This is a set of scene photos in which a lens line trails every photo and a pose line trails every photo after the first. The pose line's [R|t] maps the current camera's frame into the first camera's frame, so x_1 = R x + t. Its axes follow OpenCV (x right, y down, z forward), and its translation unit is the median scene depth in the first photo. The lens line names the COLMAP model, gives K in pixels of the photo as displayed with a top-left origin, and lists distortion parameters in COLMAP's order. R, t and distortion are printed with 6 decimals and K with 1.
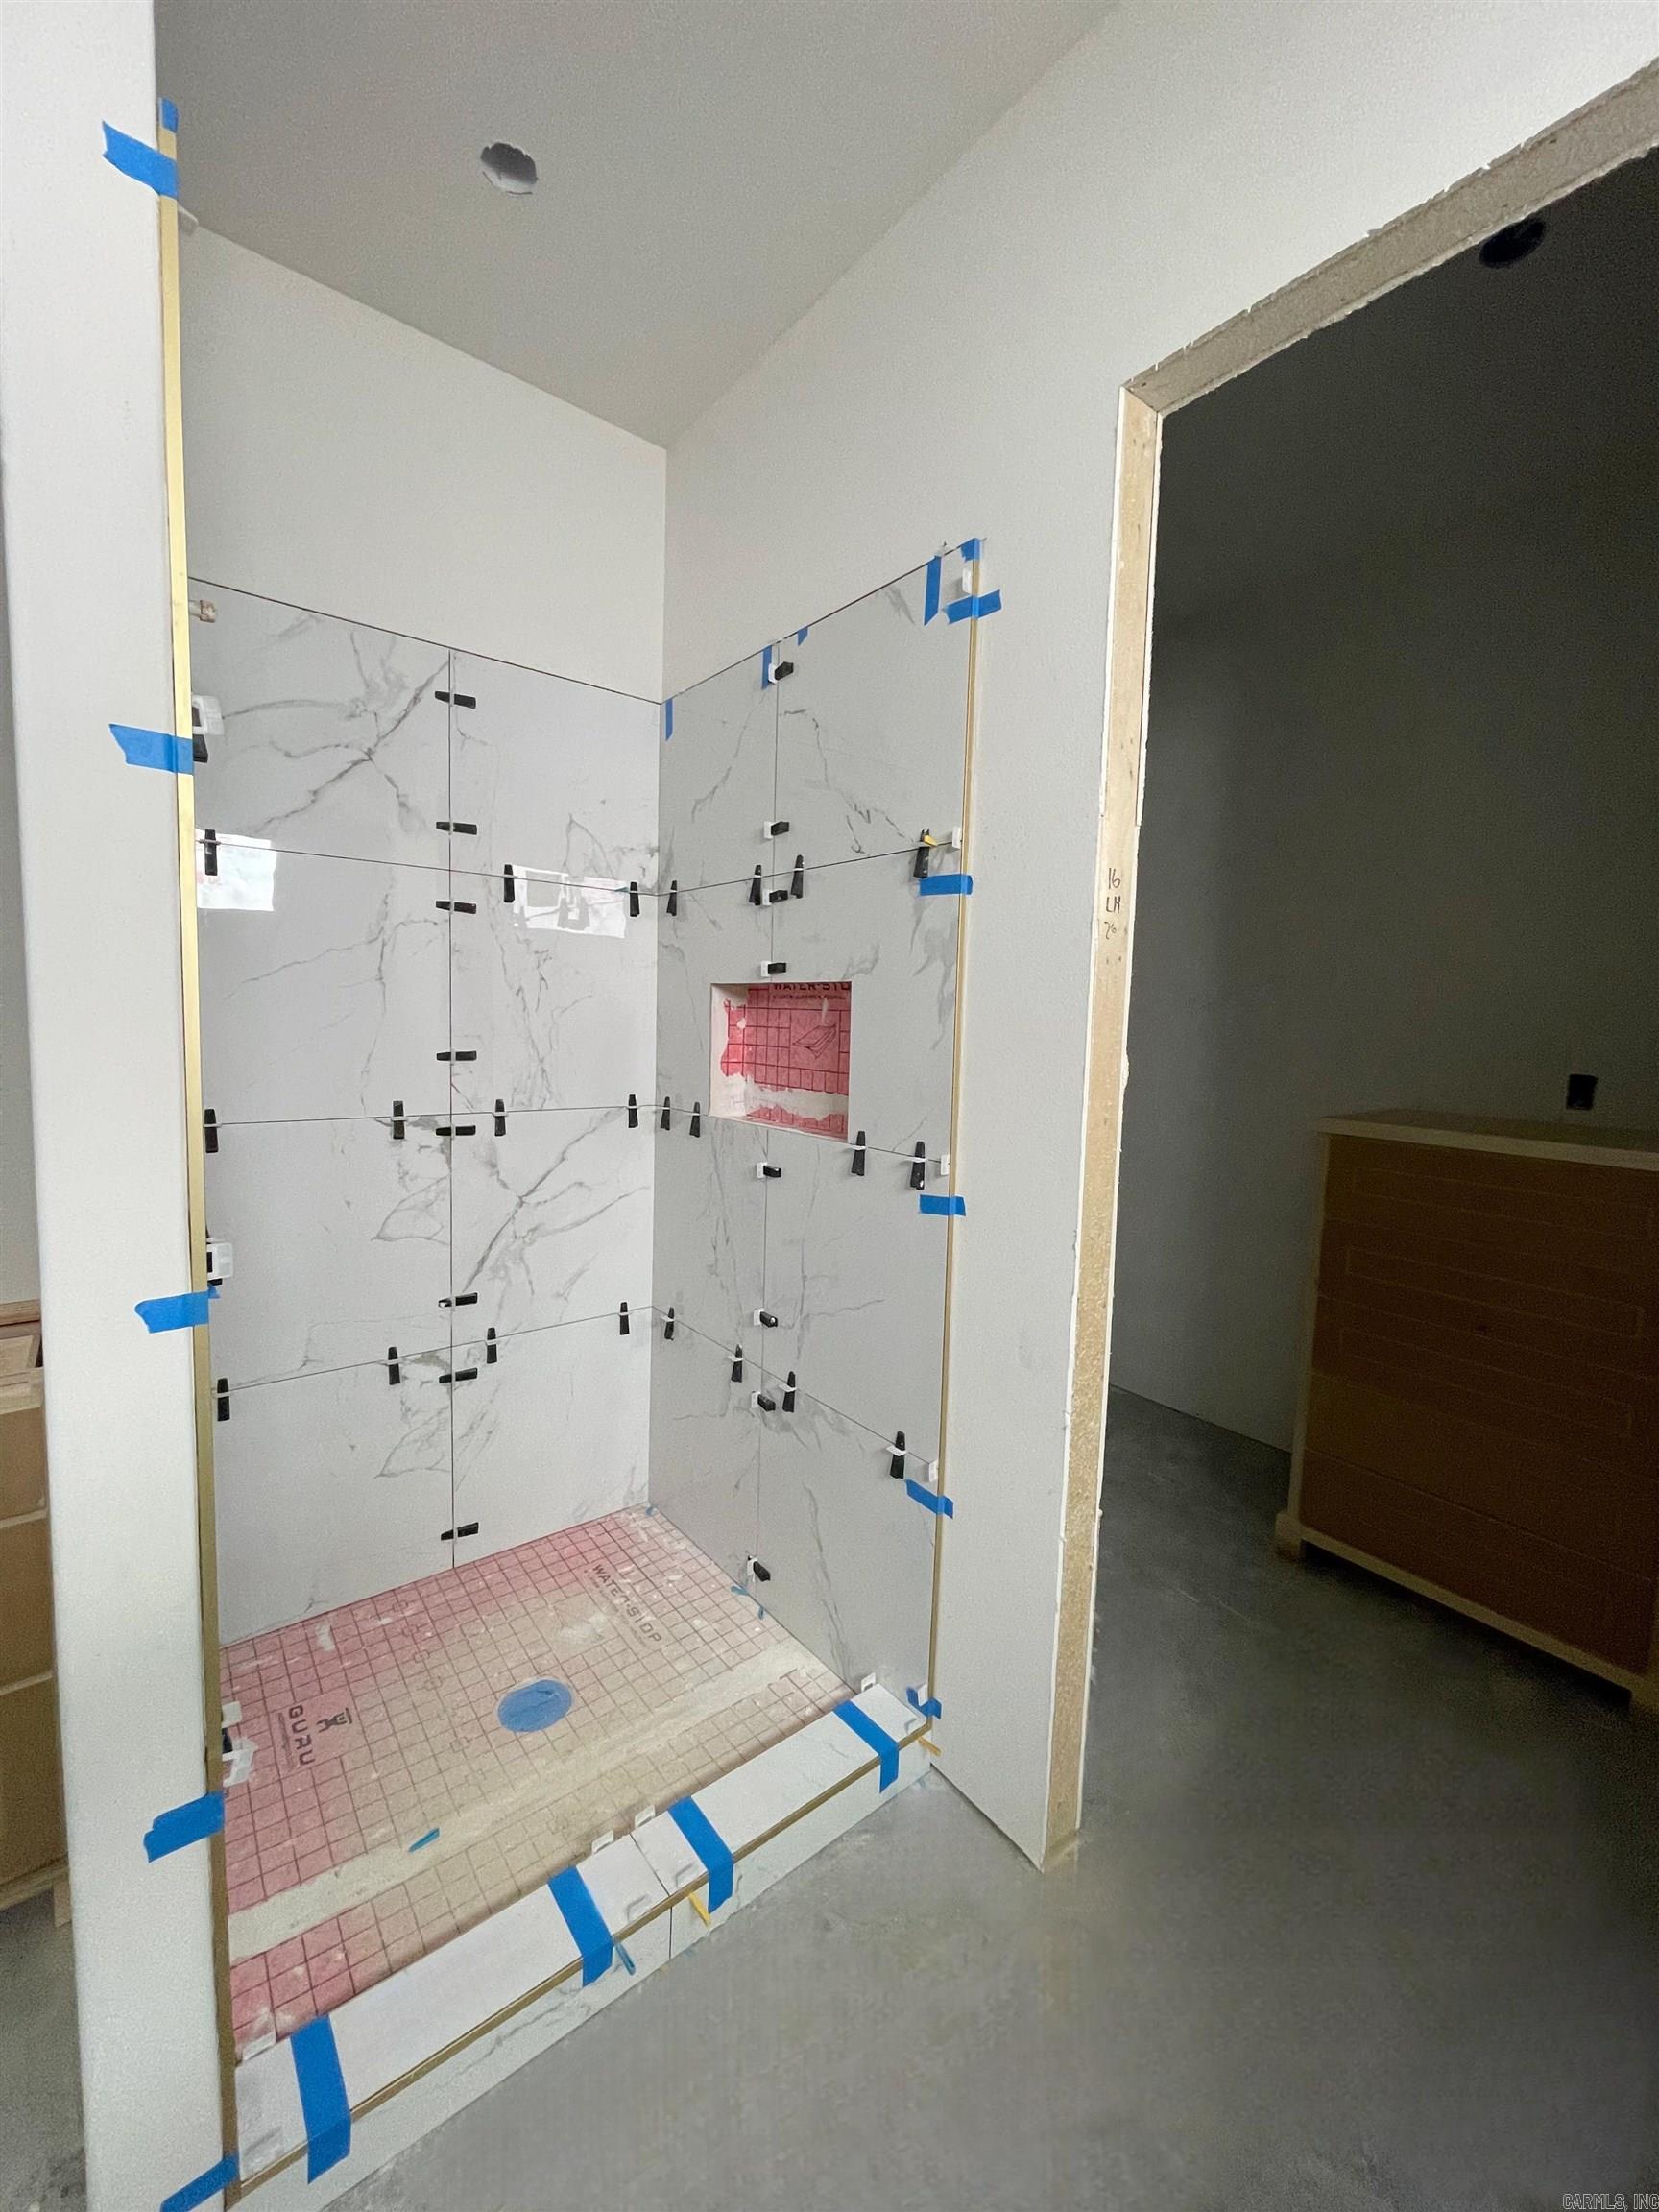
lens RADIAL K [[893.0, 0, 830.8], [0, 893.0, 1099.4], [0, 0, 1]] dist [-0.000891, 0.000797]
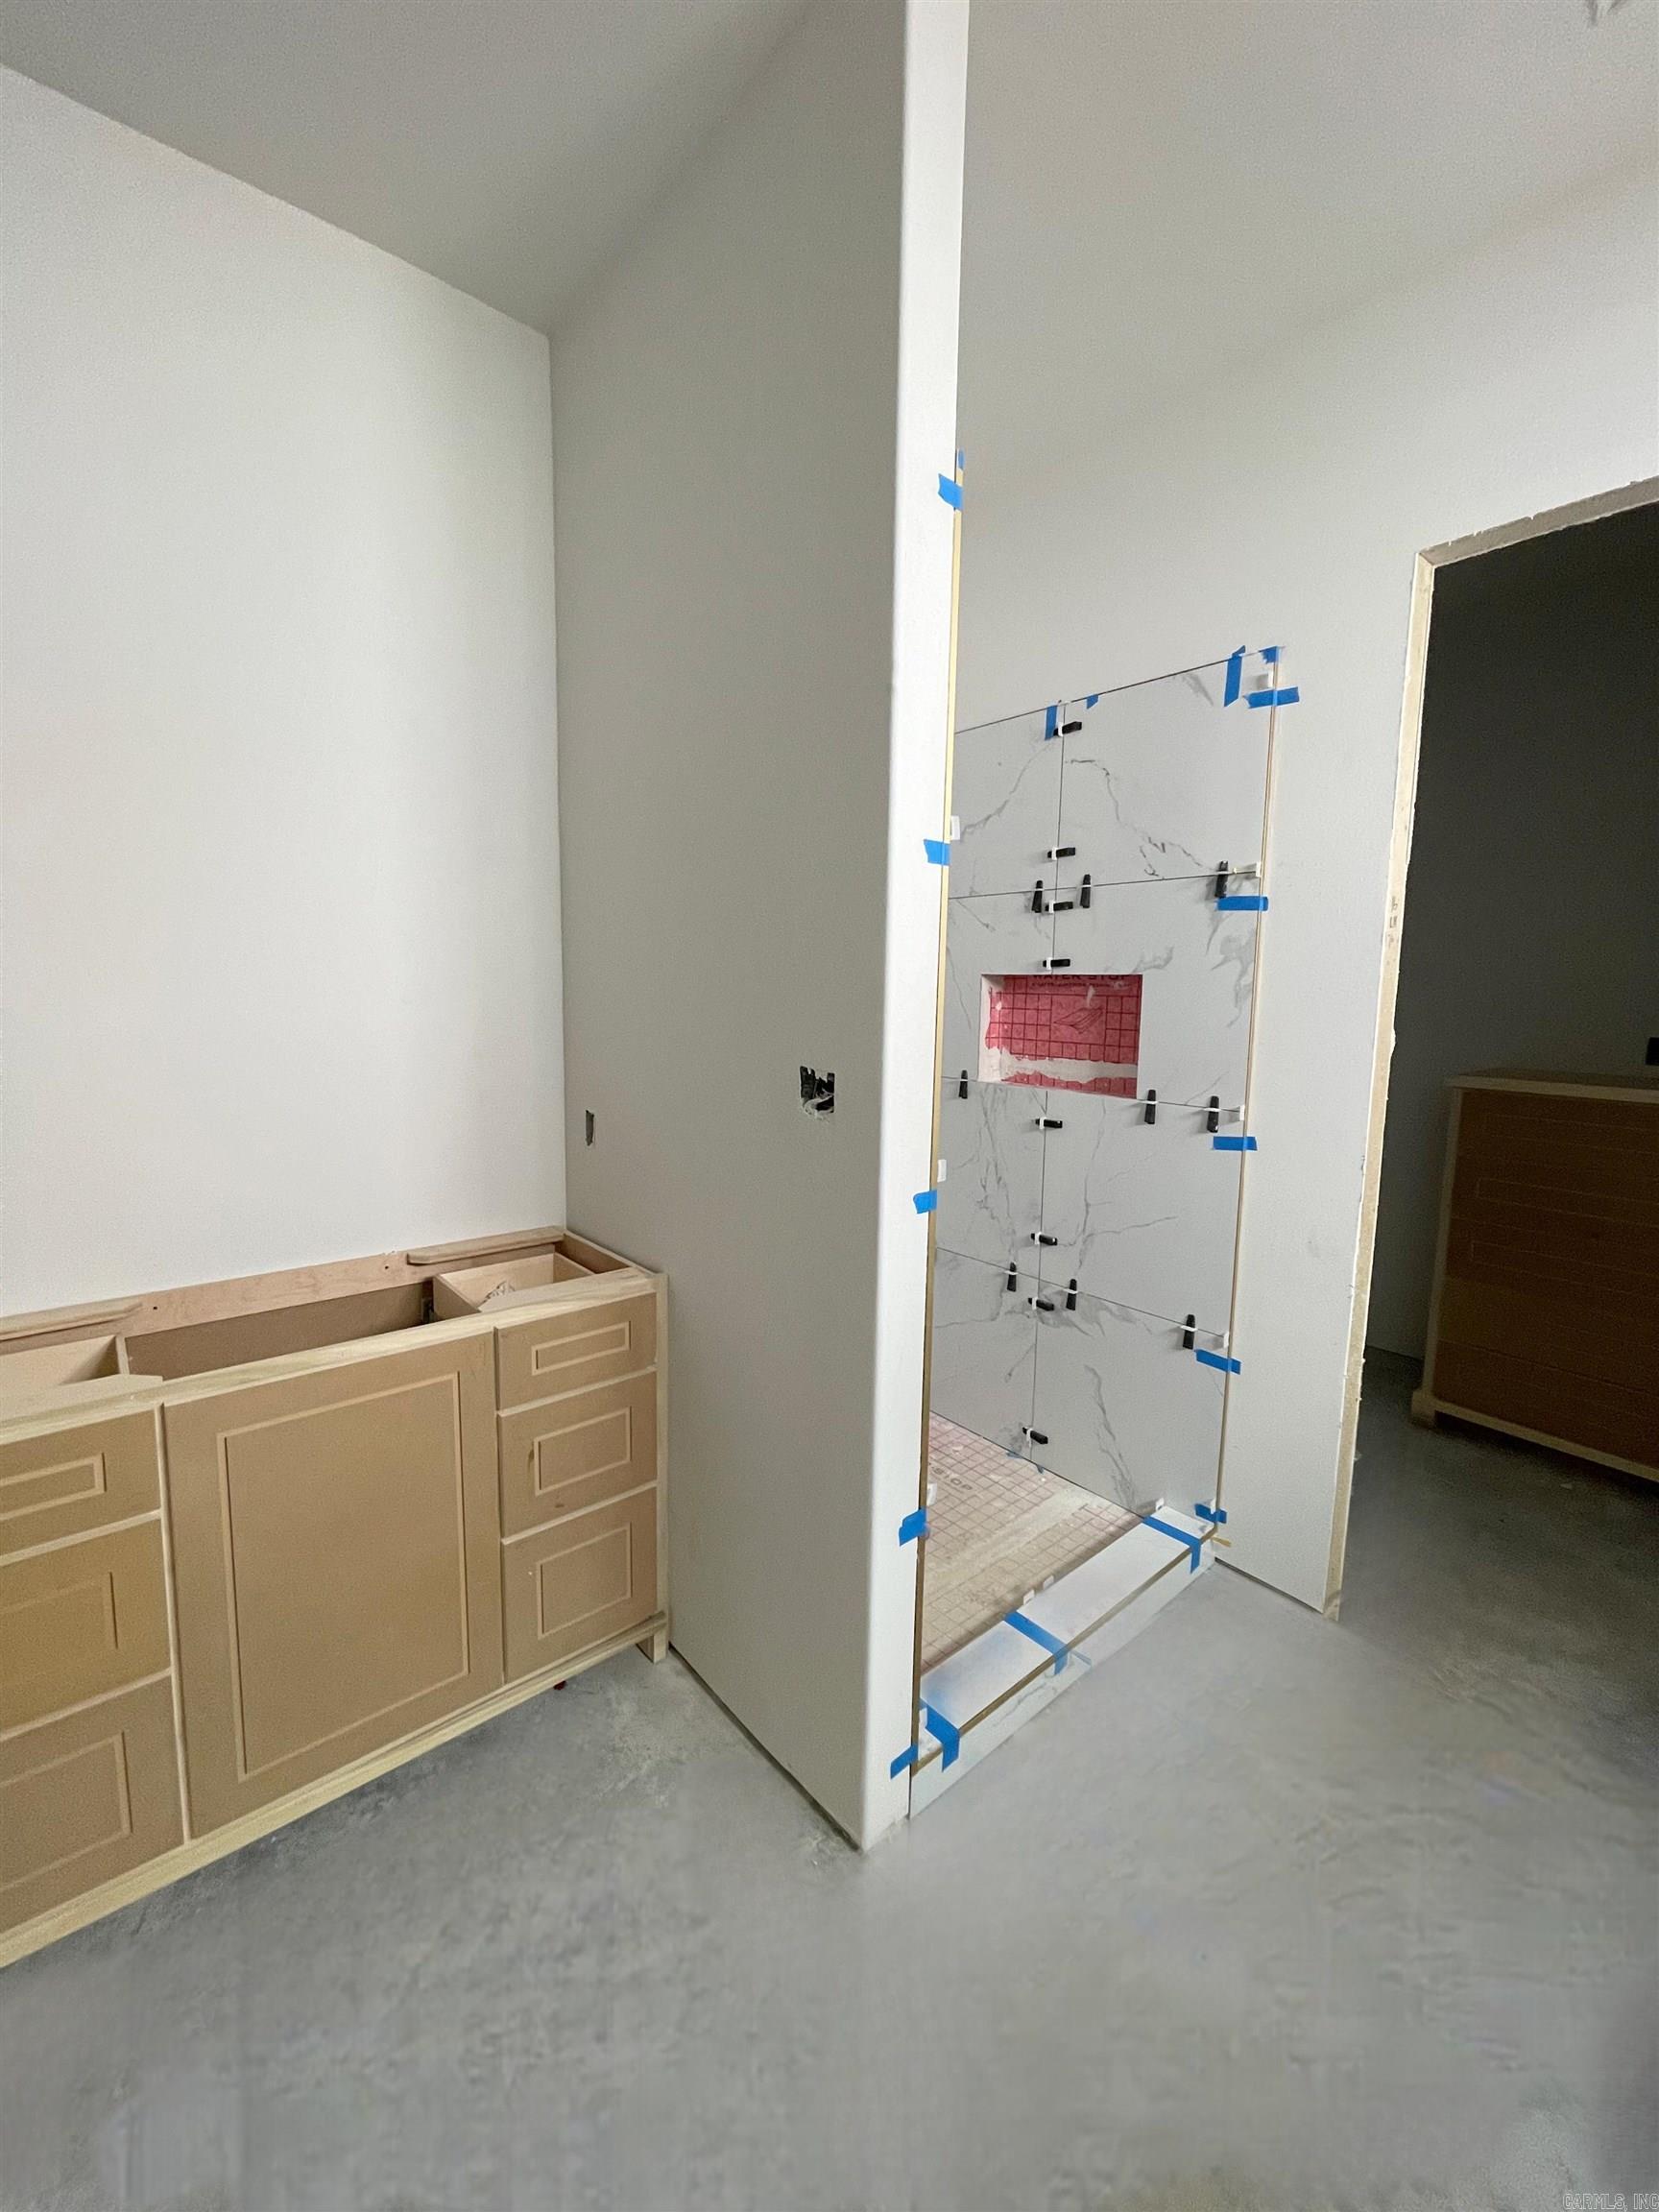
lens RADIAL K [[893.0, 0, 831.3], [0, 893.0, 1098.6], [0, 0, 1]] dist [-0.000891, 0.000797]
pose [[0.999458, -0.015543, 0.029003, -0.473079], [0.014602, 0.999370, 0.032356, -0.000607], [-0.029488, -0.031915, 0.999056, -0.293168]]
